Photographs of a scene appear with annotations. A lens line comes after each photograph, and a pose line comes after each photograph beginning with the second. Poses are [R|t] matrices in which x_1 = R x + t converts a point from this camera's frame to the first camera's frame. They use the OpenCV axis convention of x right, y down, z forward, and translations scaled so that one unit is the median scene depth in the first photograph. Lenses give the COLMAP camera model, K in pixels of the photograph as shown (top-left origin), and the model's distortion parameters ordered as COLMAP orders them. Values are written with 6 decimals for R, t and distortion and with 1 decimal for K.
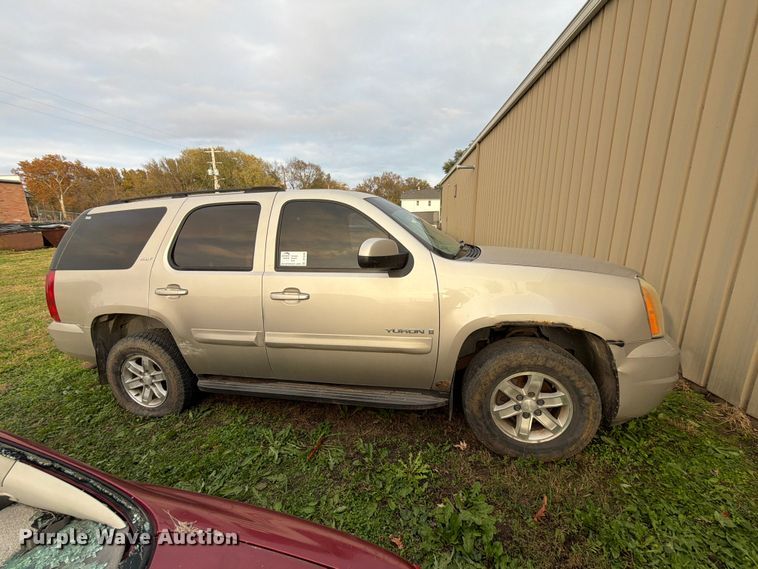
lens RADIAL K [[298.9, 0, 378.9], [0, 298.9, 288.0], [0, 0, 1]] dist [0.000060, 0.000117]
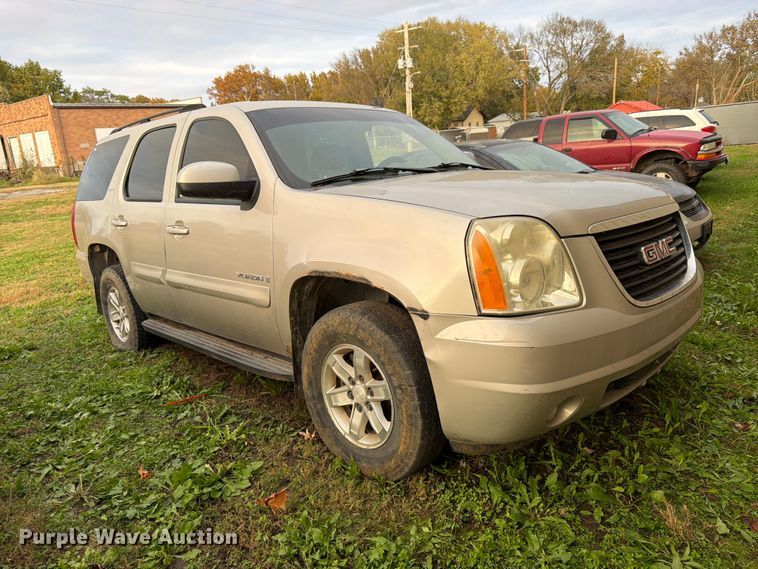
lens RADIAL K [[535.2, 0, 379.0], [0, 535.2, 284.5], [0, 0, 1]] dist [0.036124, -0.045304]
pose [[0.837272, 0.094506, -0.538558, 1.057832], [-0.066041, 0.995218, 0.071969, 0.032699], [0.542784, -0.024690, 0.839509, -0.037840]]
